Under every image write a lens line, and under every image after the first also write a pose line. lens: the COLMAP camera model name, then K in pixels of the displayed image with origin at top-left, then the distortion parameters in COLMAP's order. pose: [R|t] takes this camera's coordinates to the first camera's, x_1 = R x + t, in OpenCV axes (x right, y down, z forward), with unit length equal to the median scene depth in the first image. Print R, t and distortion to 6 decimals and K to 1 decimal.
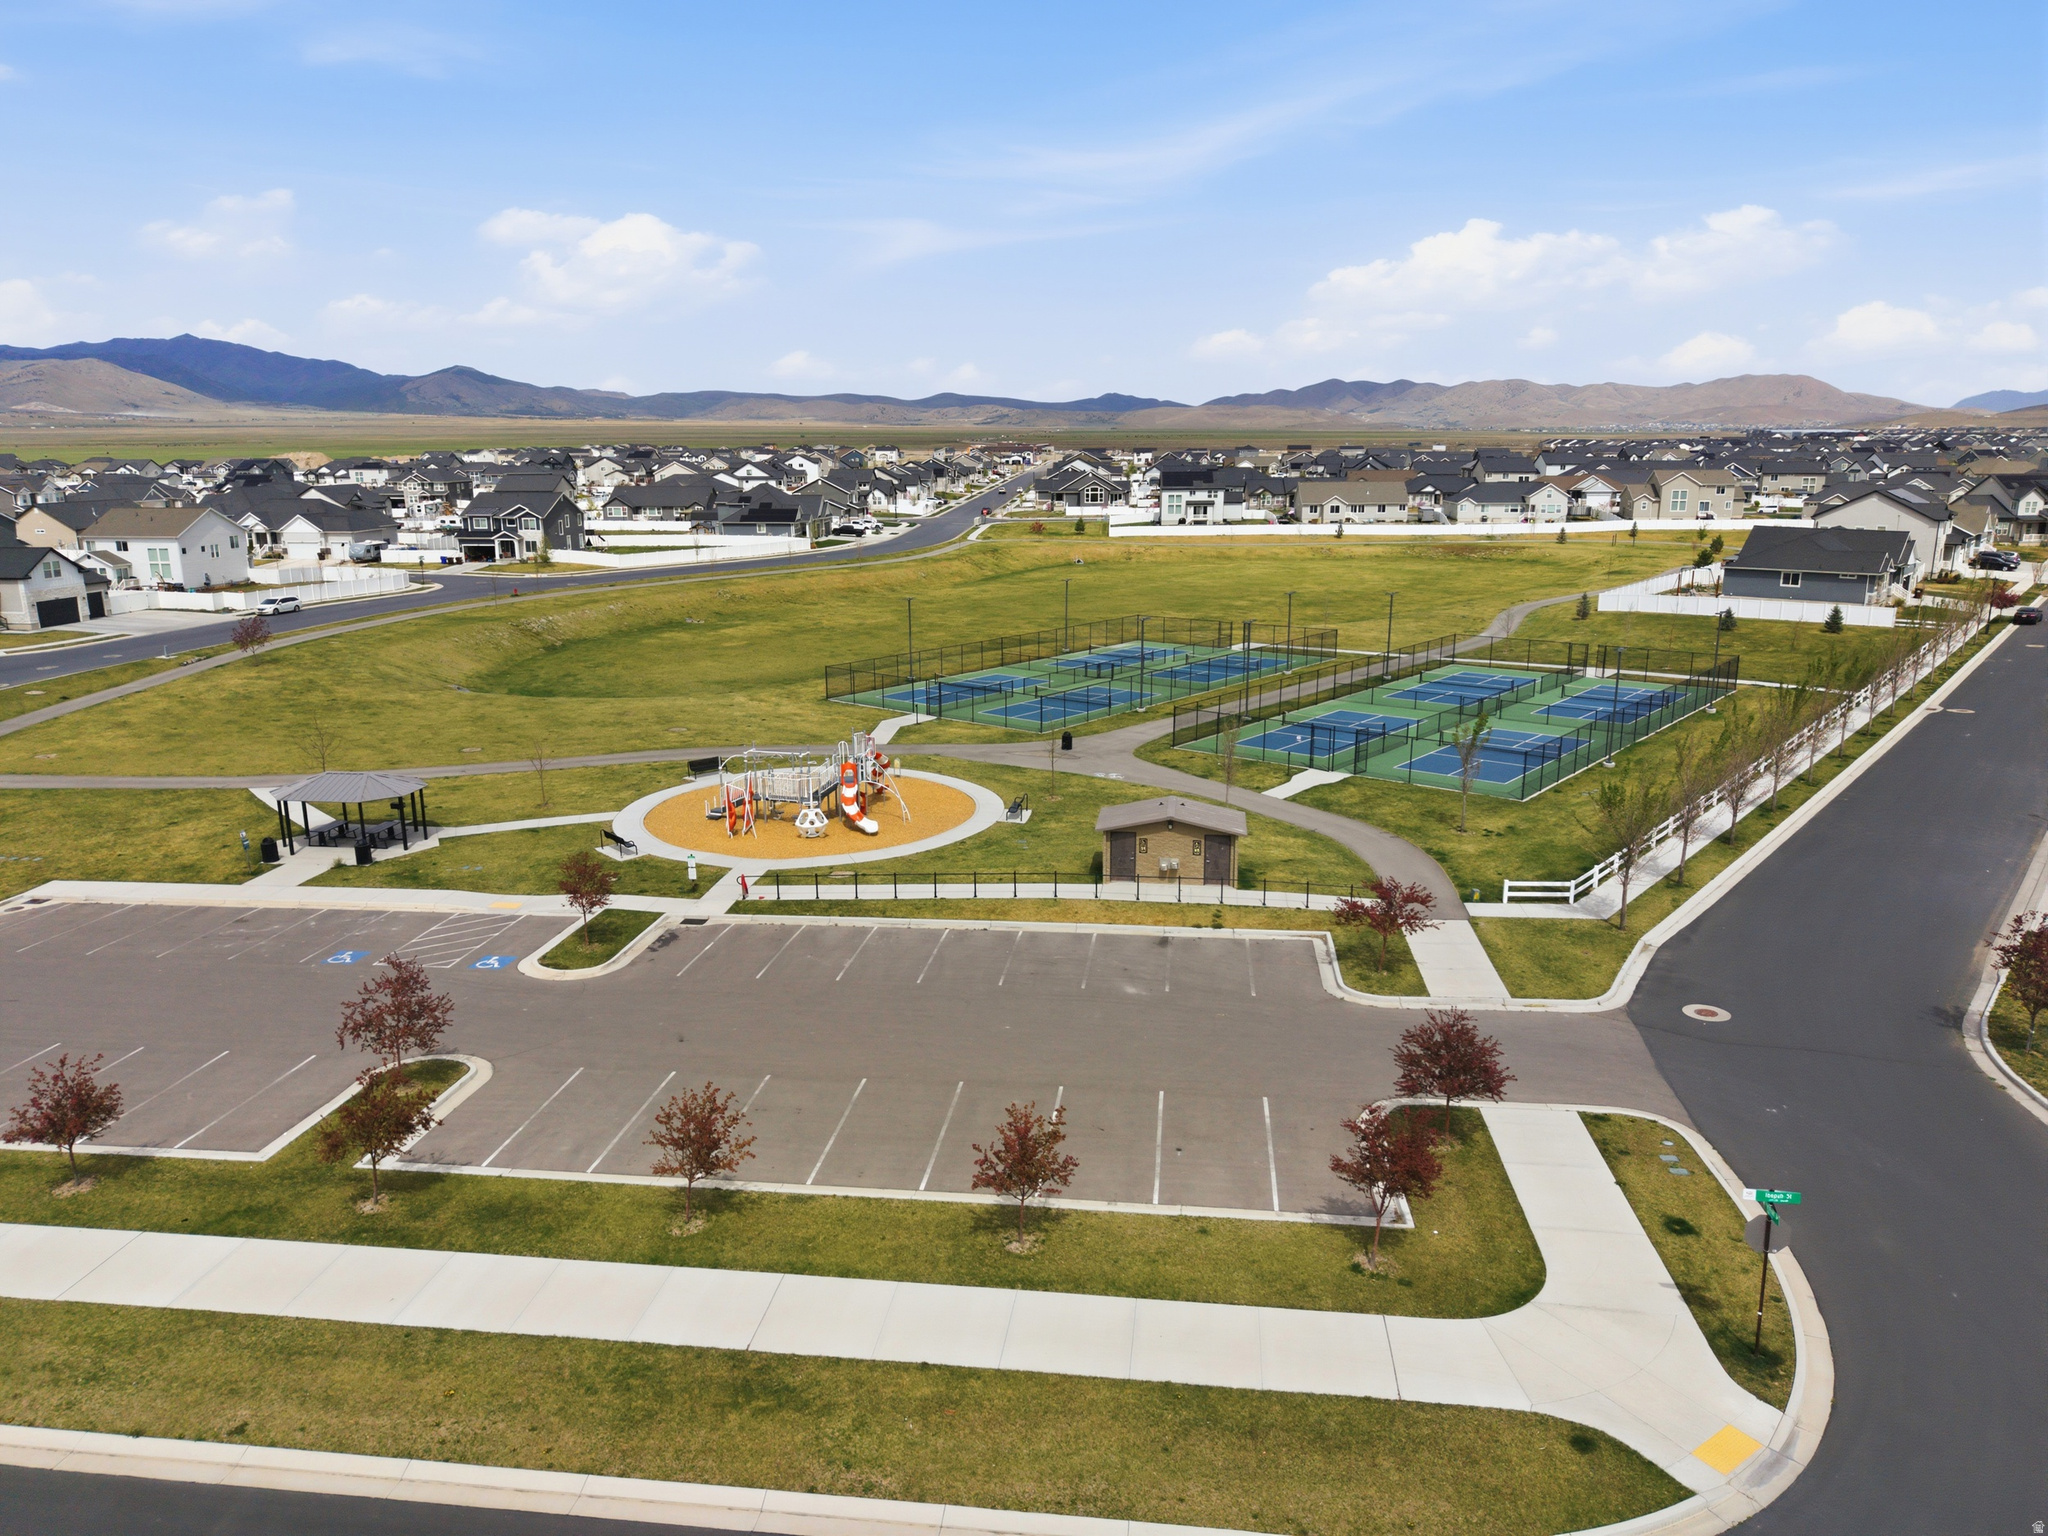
lens RADIAL K [[1374.8, 0, 1024.0], [0, 1374.8, 768.0], [0, 0, 1]] dist [0.064112, -0.105906]
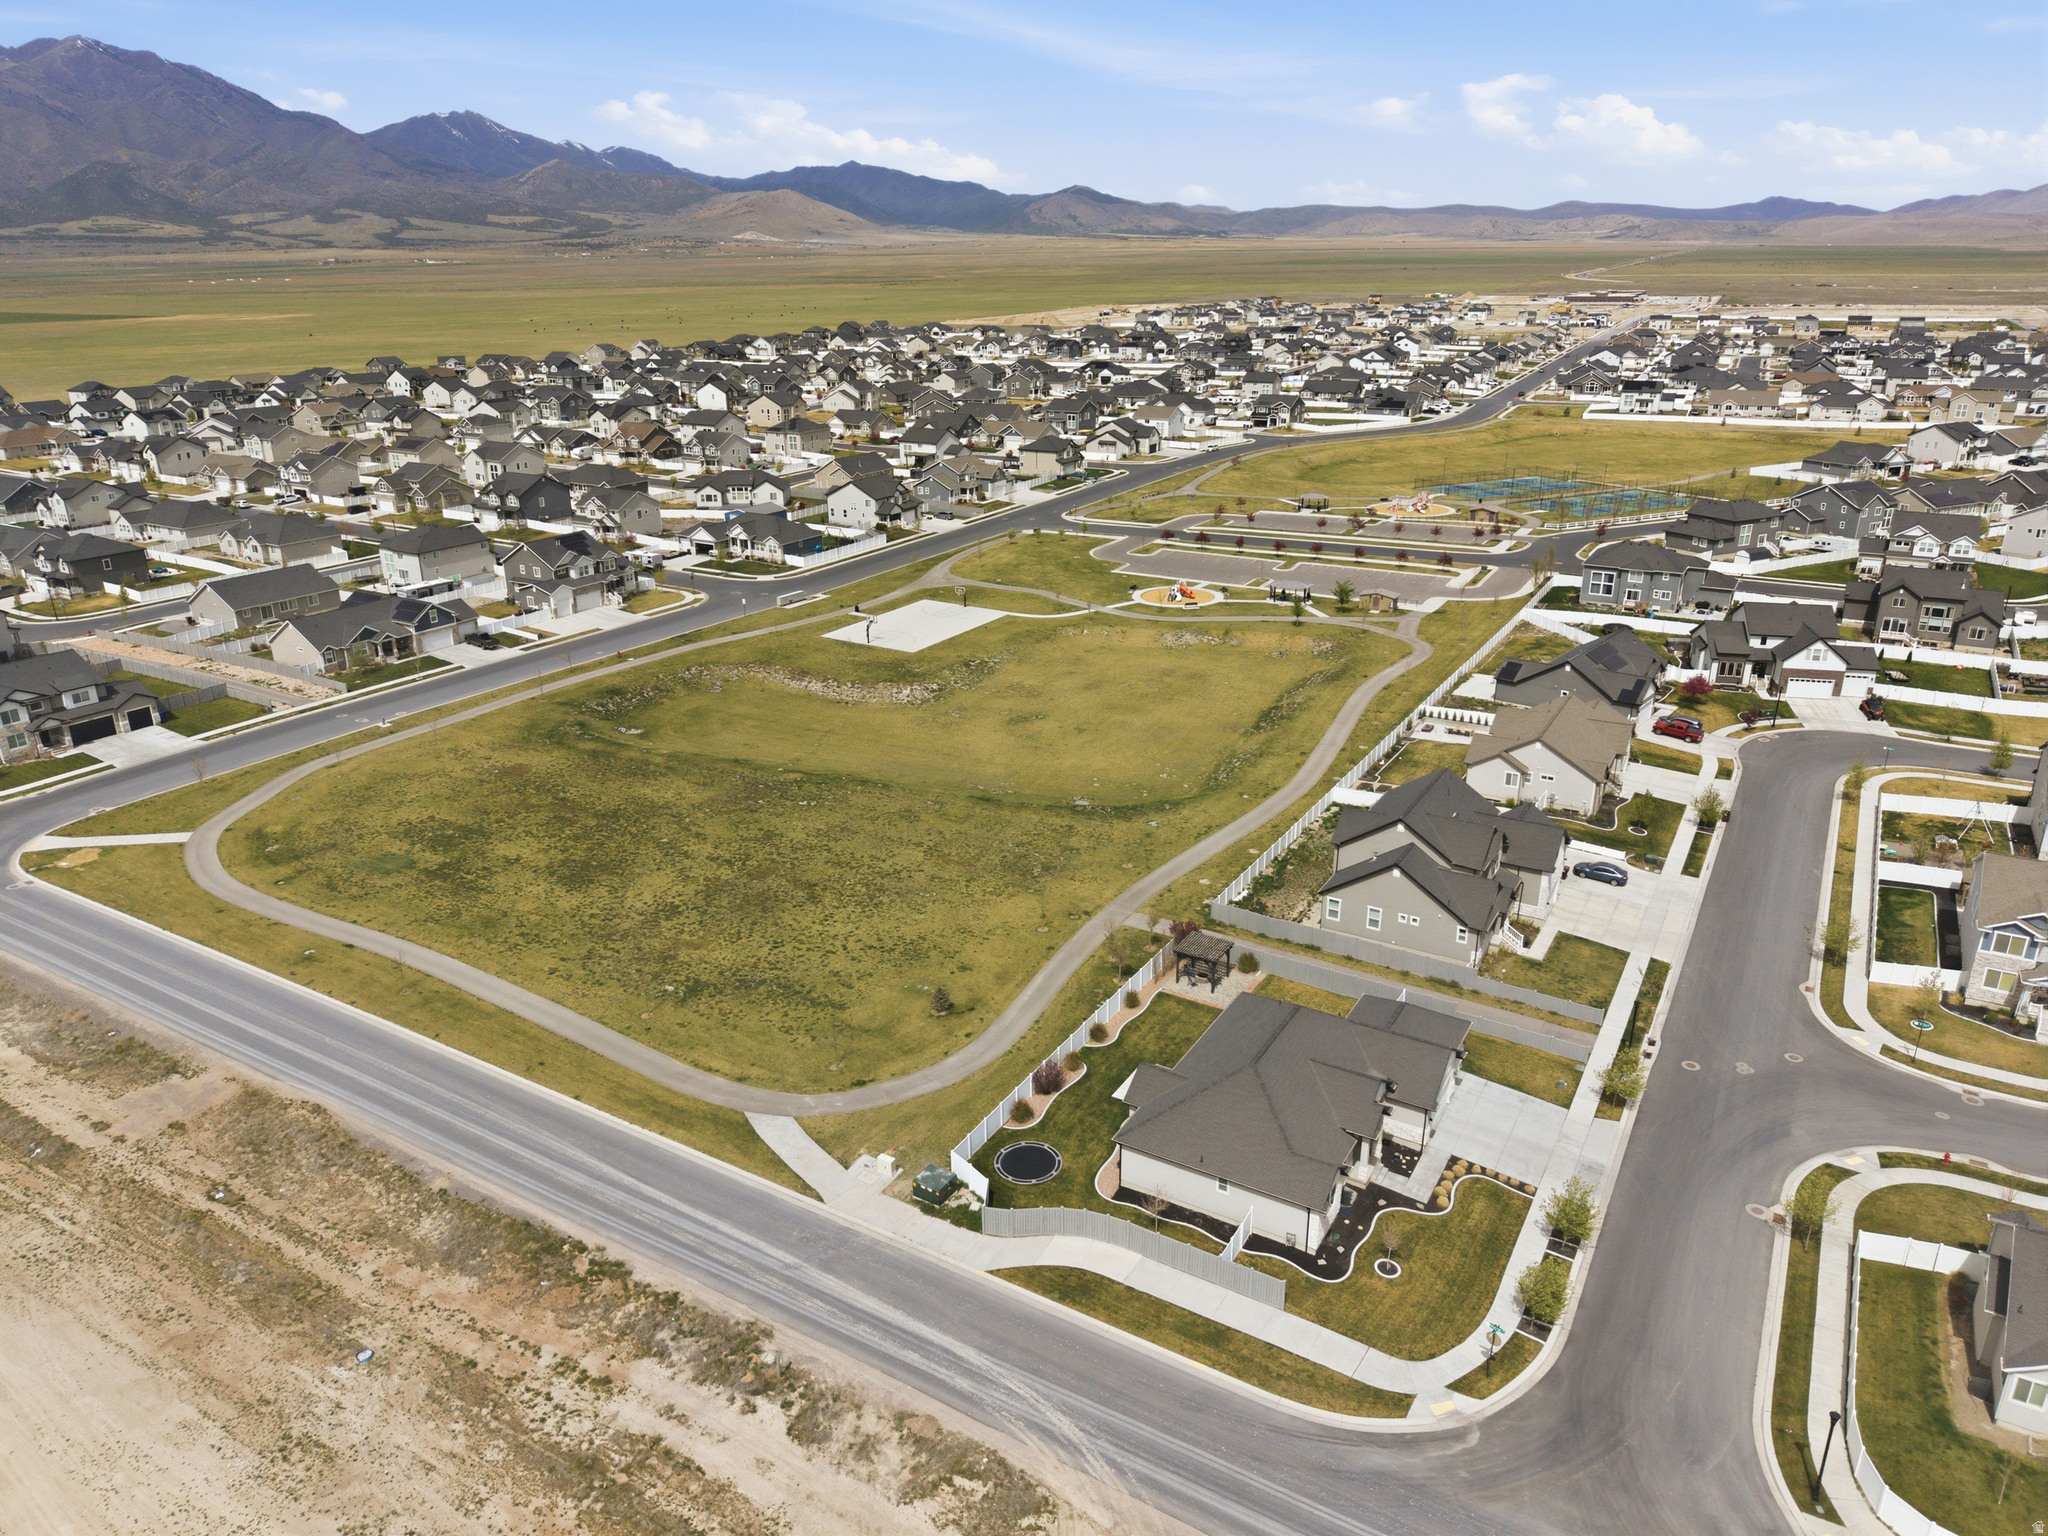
lens RADIAL K [[1349.8, 0, 1024.0], [0, 1349.8, 768.0], [0, 0, 1]] dist [0.006023, -0.002901]
pose [[0.916530, 0.135890, -0.376175, 0.143630], [-0.086579, 0.985621, 0.145104, 0.102971], [0.390484, -0.100424, 0.915116, -1.116958]]
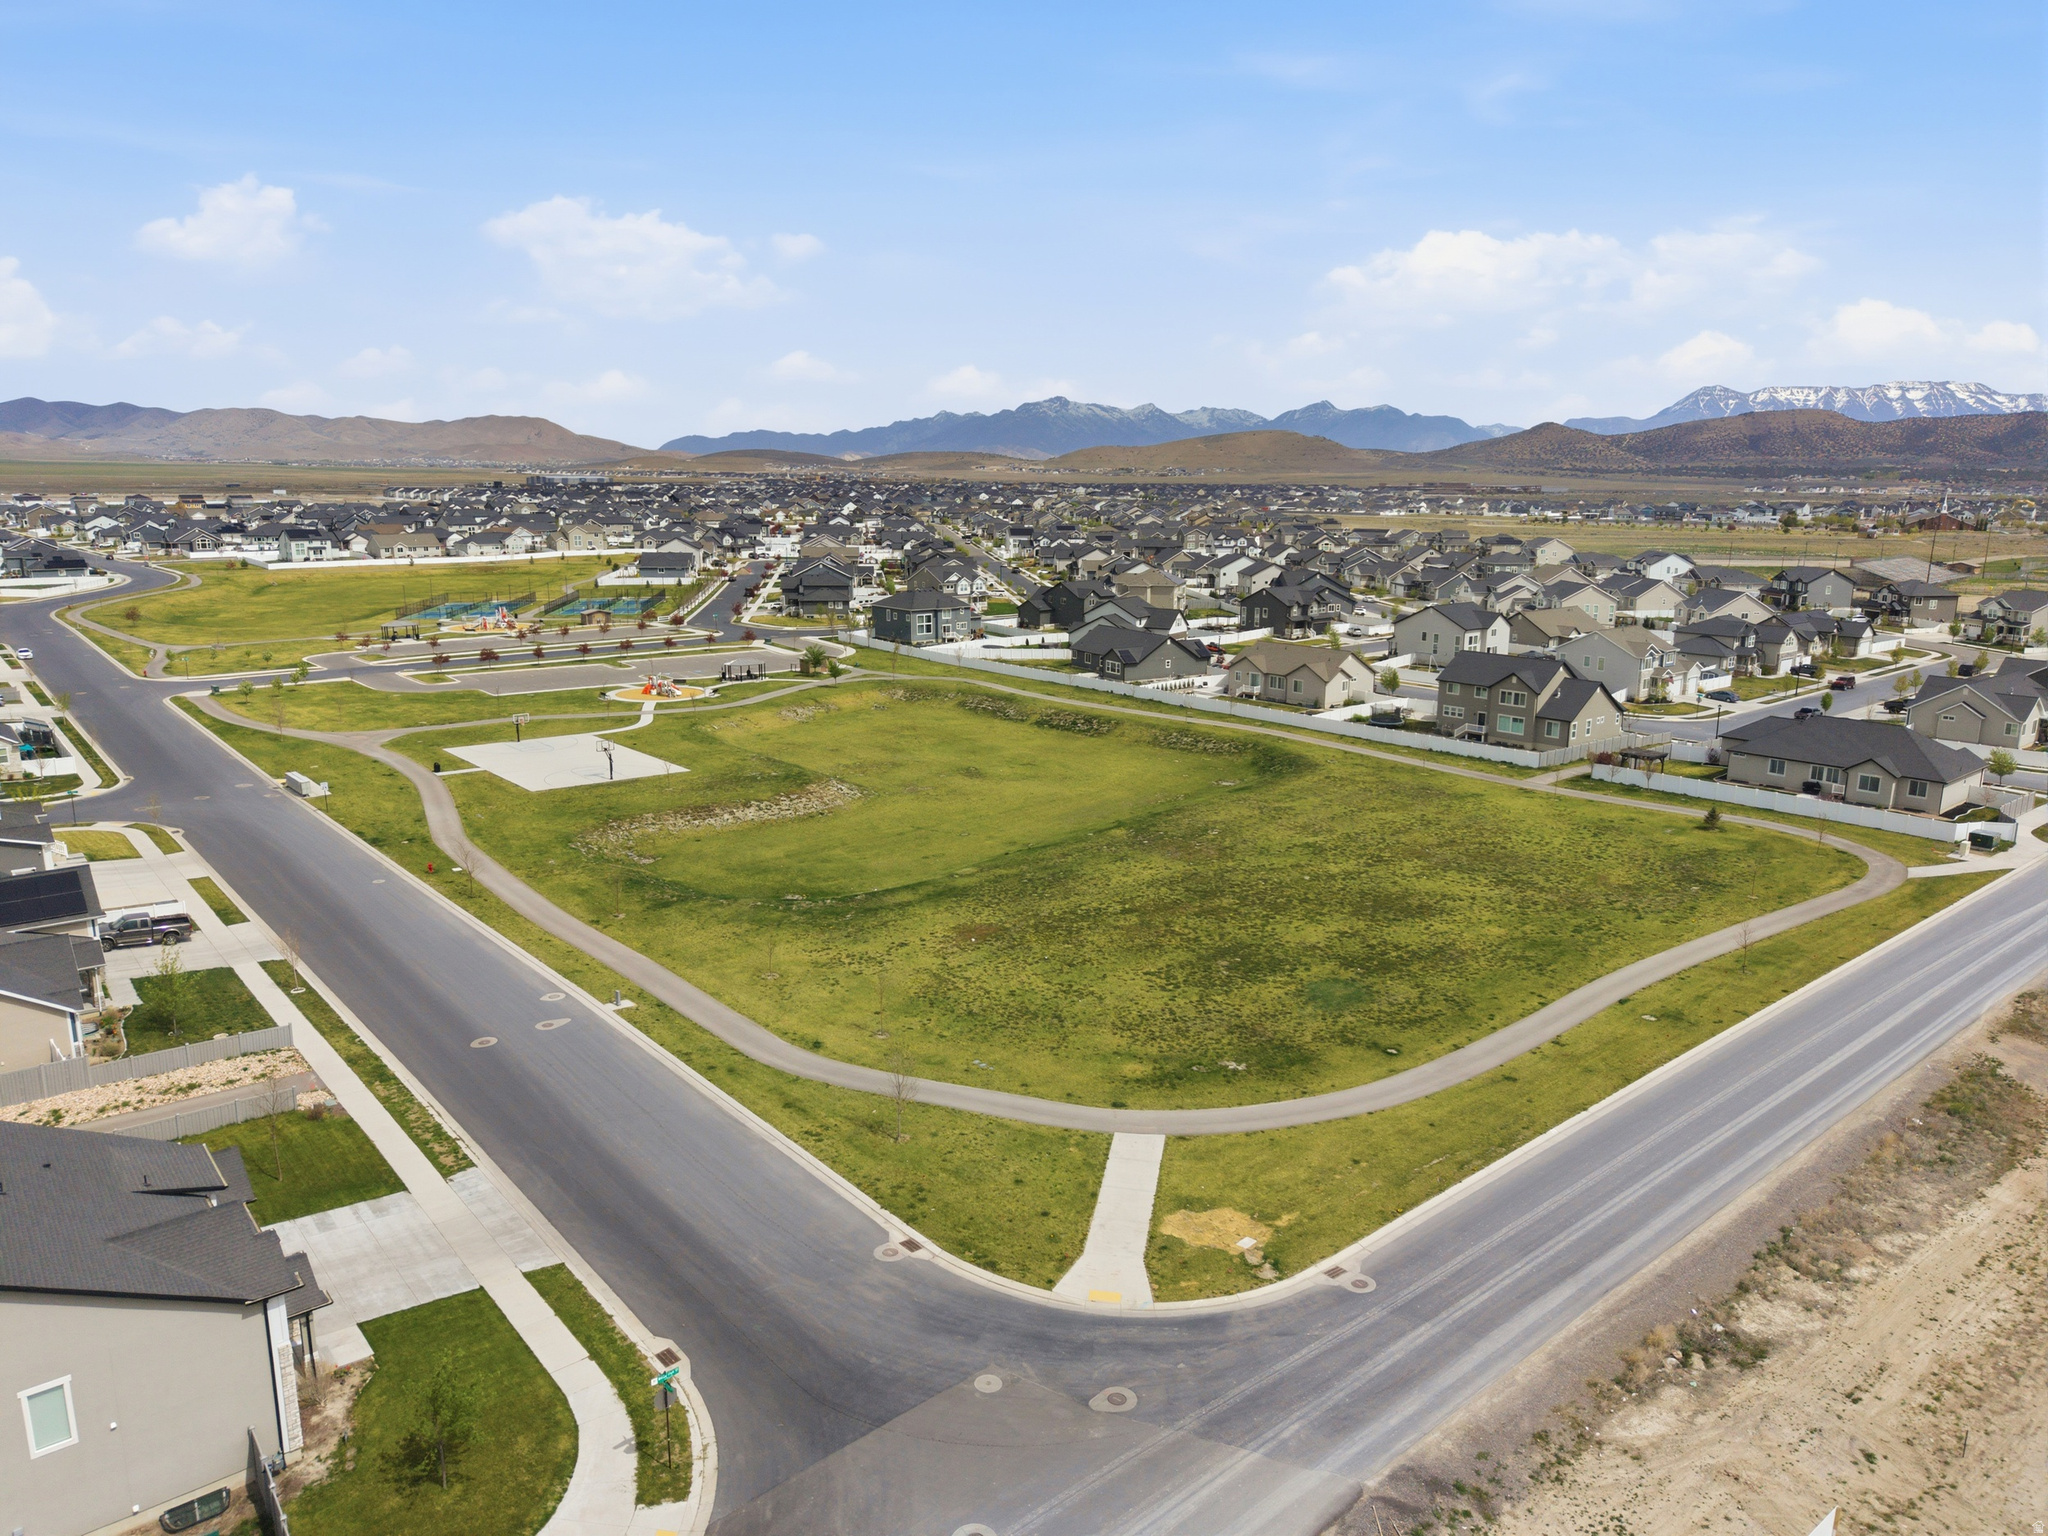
lens RADIAL K [[1353.8, 0, 1002.8], [0, 1353.8, 770.1], [0, 0, 1]] dist [0.015816, -0.005267]
pose [[0.684696, -0.145088, 0.714241, -0.650526], [0.157056, 0.986333, 0.049800, 0.153508], [-0.711705, 0.078078, 0.698126, -0.907272]]
